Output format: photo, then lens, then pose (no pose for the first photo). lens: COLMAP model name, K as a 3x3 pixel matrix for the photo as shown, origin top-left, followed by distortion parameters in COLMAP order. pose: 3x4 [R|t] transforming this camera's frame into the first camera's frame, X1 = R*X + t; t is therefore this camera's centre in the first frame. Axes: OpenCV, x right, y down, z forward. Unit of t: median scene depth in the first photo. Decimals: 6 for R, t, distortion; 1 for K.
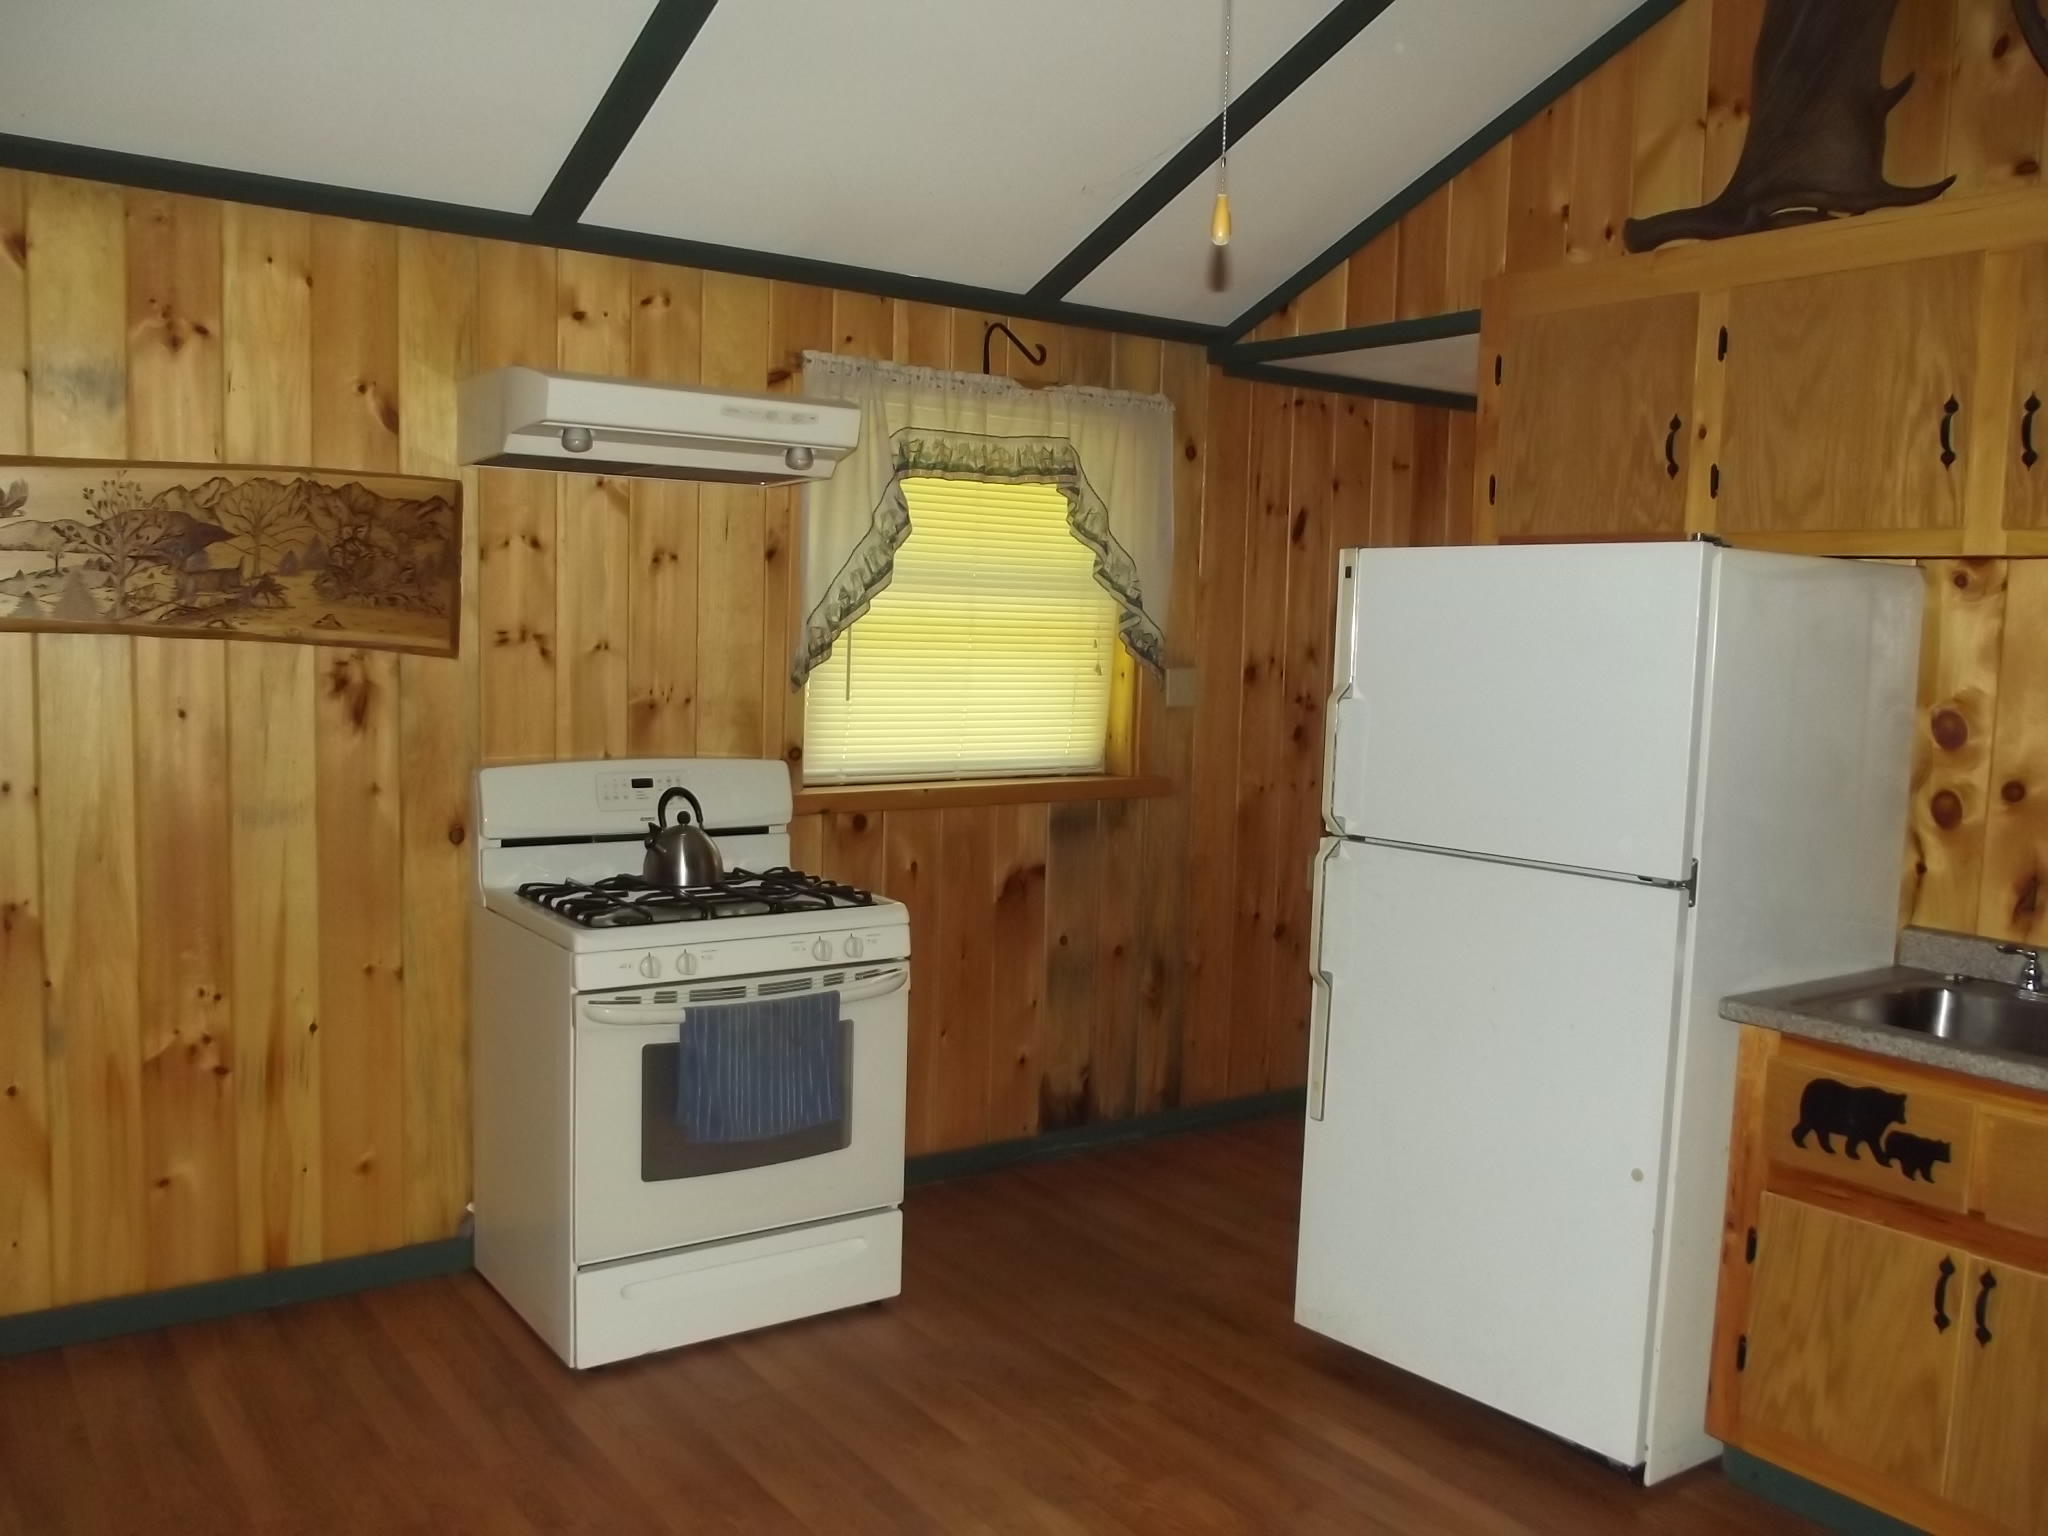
lens RADIAL K [[1716.2, 0, 1022.8], [0, 1716.2, 773.2], [0, 0, 1]] dist [-0.003845, 0.000313]
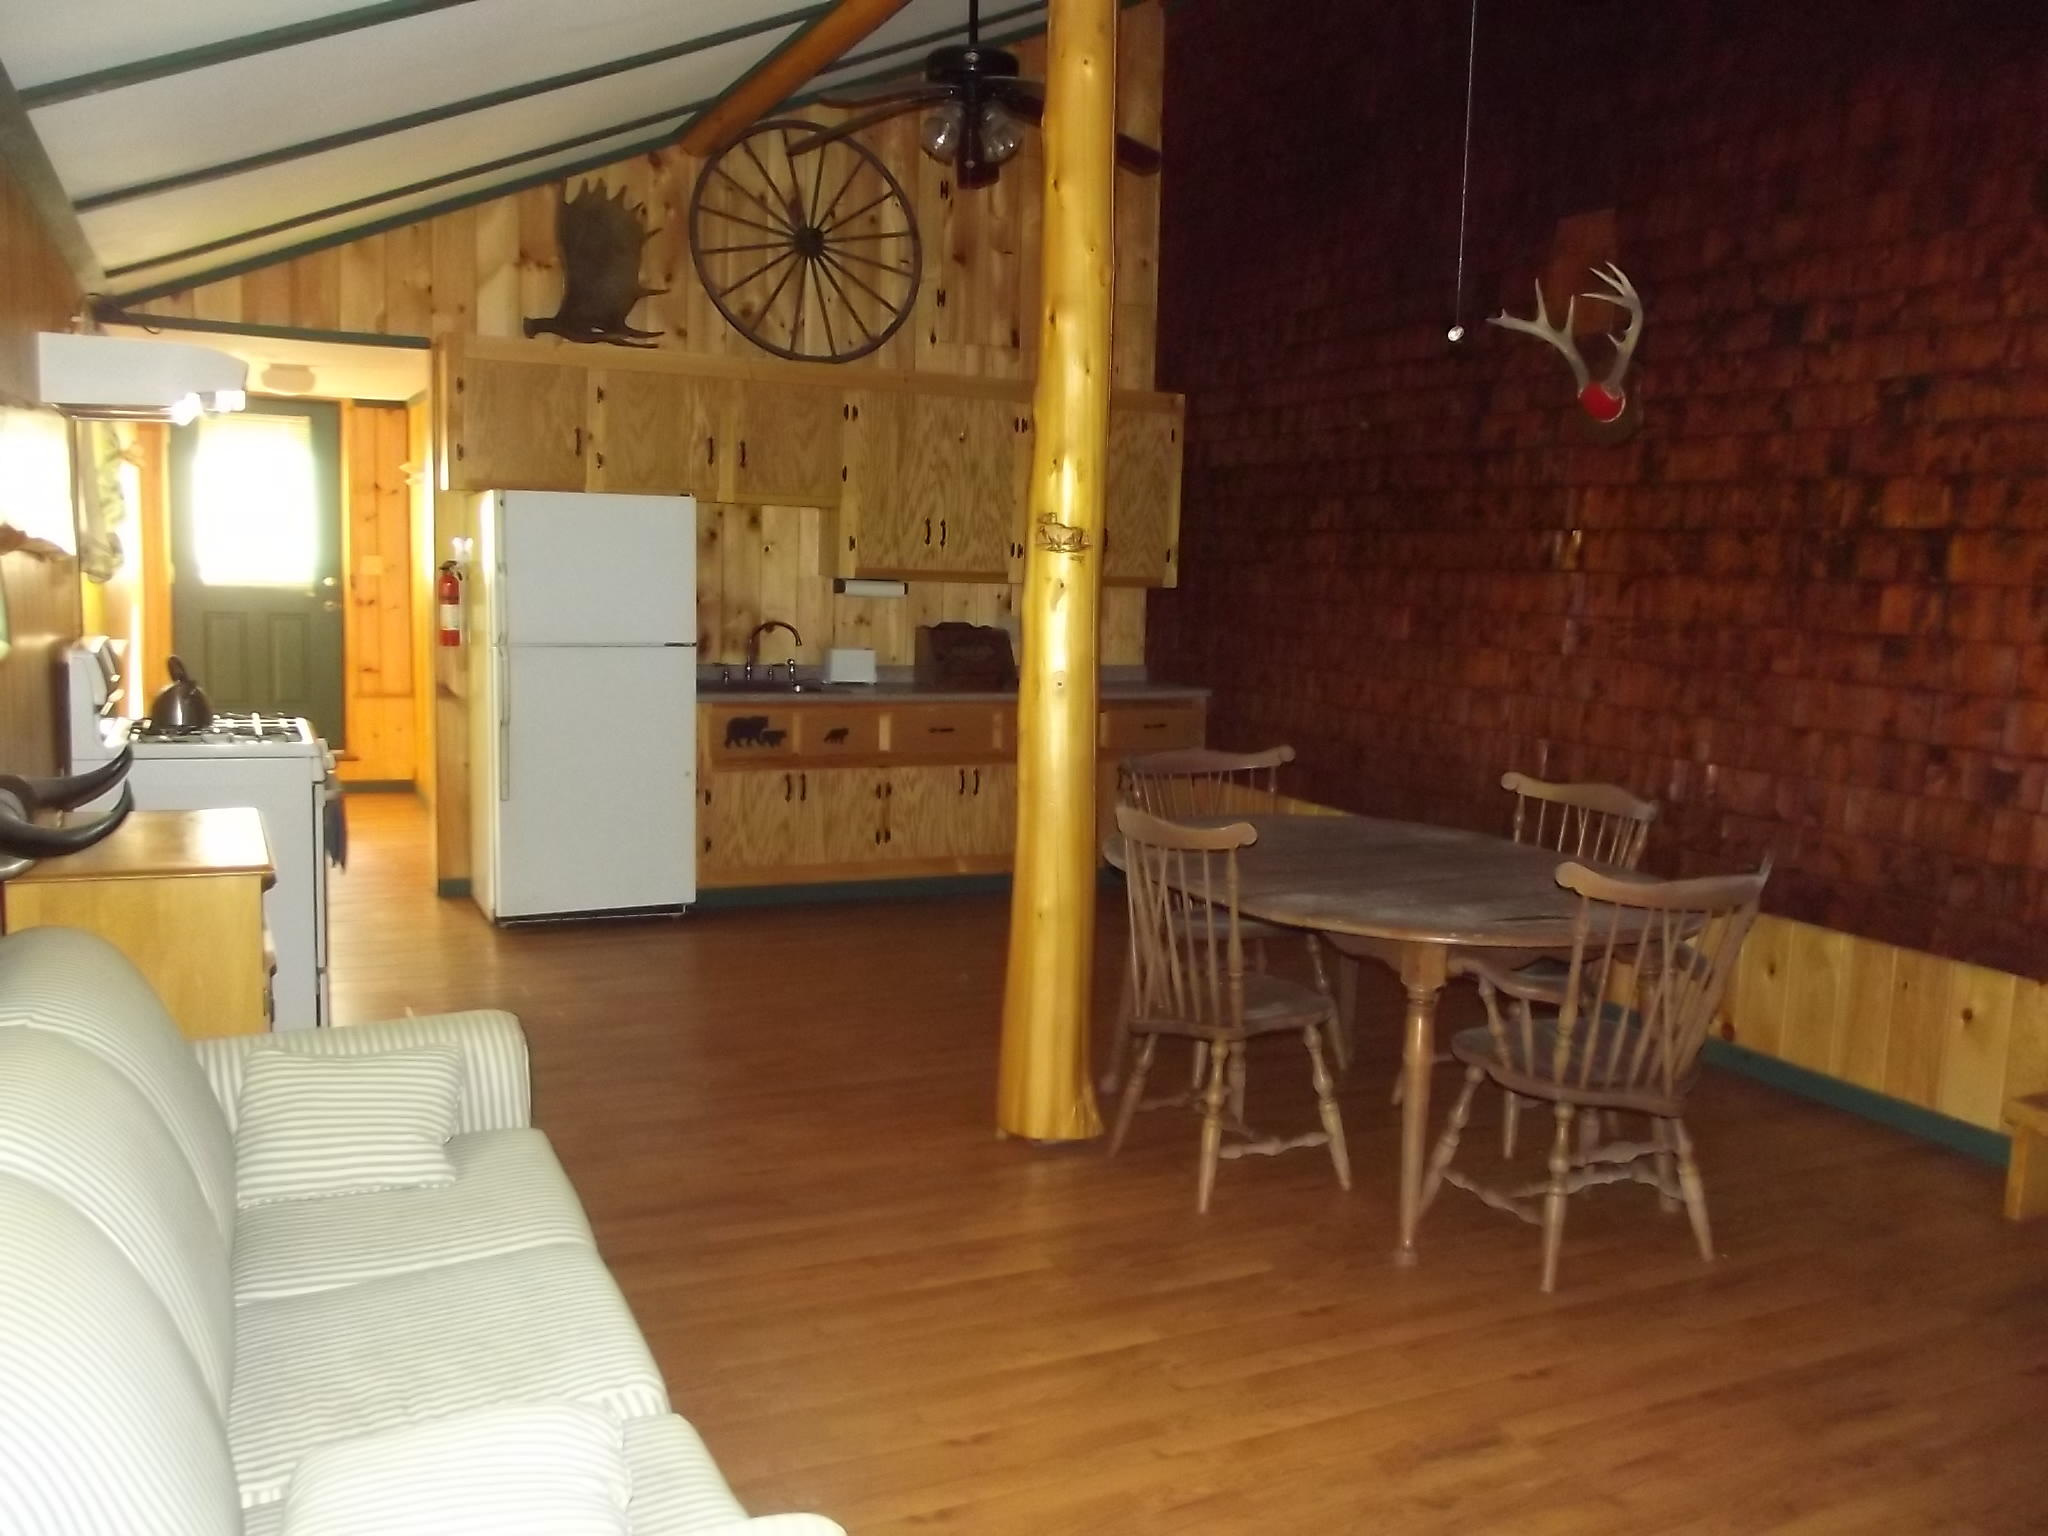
lens RADIAL K [[1716.2, 0, 1023.0], [0, 1716.2, 765.5], [0, 0, 1]] dist [-0.003845, 0.000313]
pose [[0.224886, -0.137416, 0.964647, -1.746192], [0.073431, 0.989580, 0.123849, -0.026808], [-0.971614, 0.042983, 0.232633, 0.033112]]
